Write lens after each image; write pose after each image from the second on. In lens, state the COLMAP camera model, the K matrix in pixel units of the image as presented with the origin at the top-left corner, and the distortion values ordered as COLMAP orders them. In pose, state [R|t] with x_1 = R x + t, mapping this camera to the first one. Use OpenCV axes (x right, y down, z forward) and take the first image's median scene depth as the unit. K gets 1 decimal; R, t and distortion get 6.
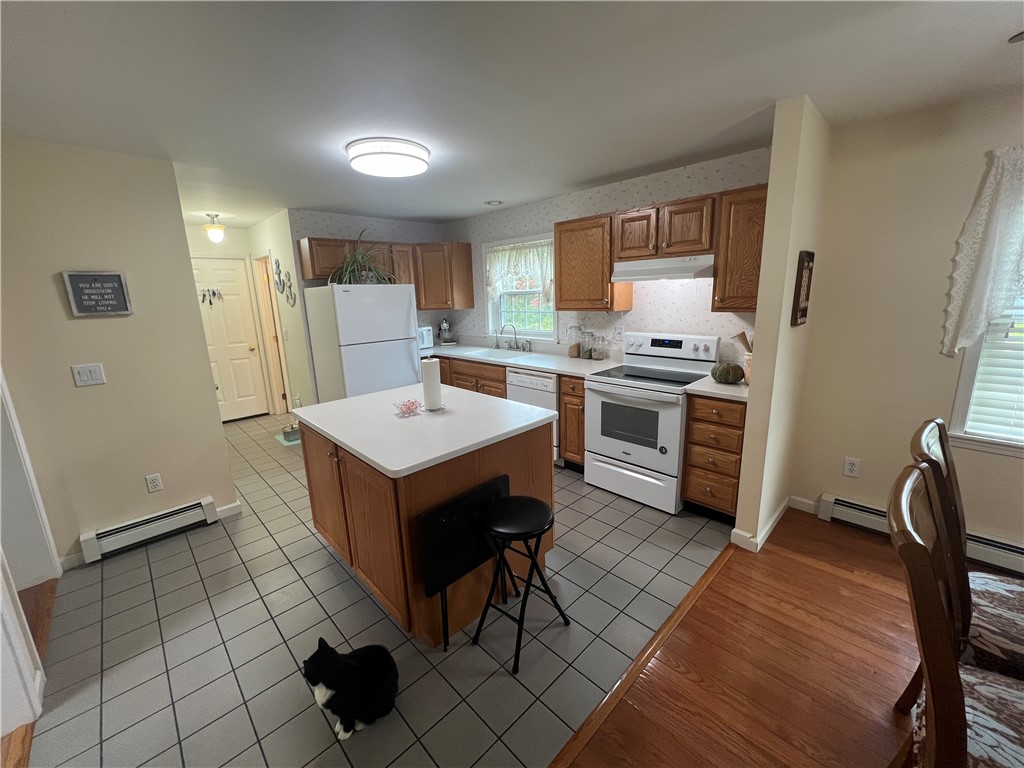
lens RADIAL K [[411.4, 0, 506.8], [0, 411.4, 380.9], [0, 0, 1]] dist [-0.008184, 0.000566]
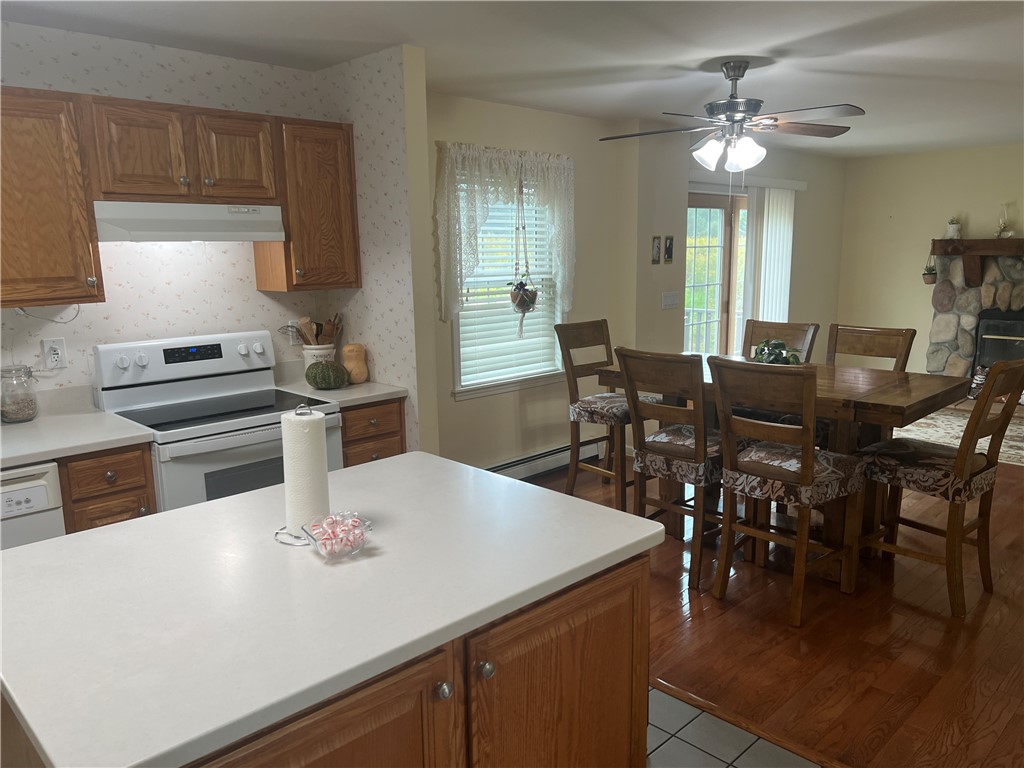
lens RADIAL K [[770.1, 0, 531.1], [0, 770.1, 396.9], [0, 0, 1]] dist [0.036037, -0.040624]
pose [[-0.030392, -0.160450, 0.986576, -0.668865], [0.221805, 0.961340, 0.163179, -0.102119], [-0.974617, 0.223787, 0.006371, 0.543582]]
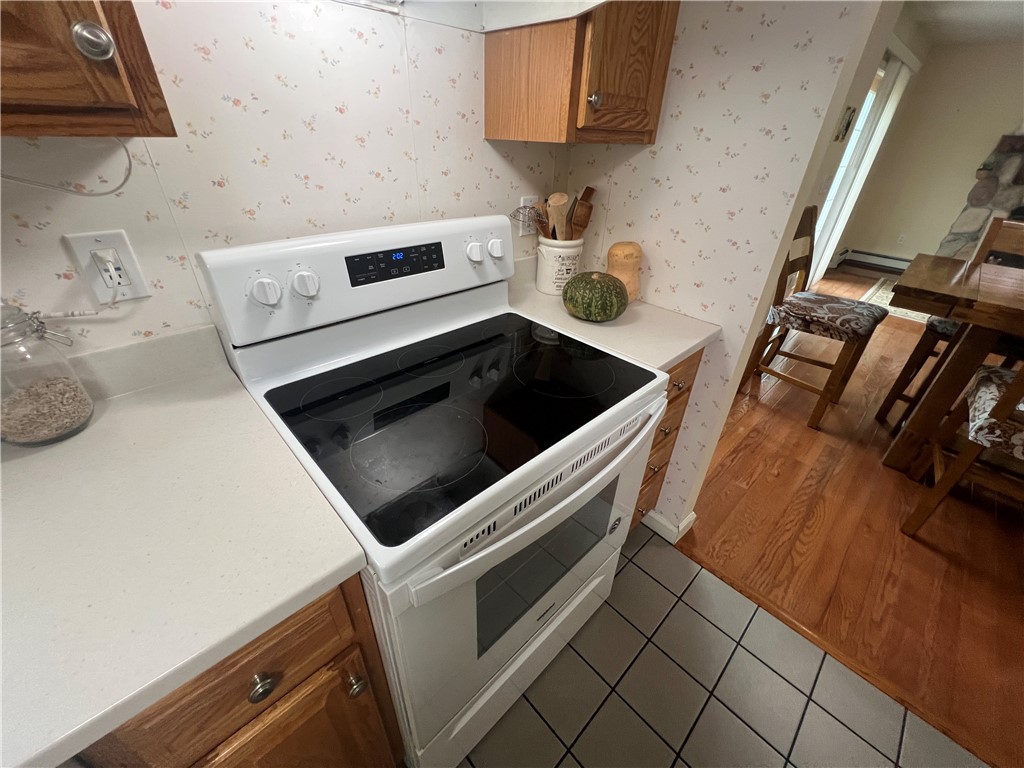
lens RADIAL K [[412.0, 0, 515.7], [0, 412.0, 384.1], [0, 0, 1]] dist [-0.003356, -0.000444]
pose [[-0.001366, -0.491719, 0.870753, 0.077805], [0.176176, 0.857016, 0.484238, -0.143130], [-0.984358, 0.154067, 0.085458, 0.884298]]
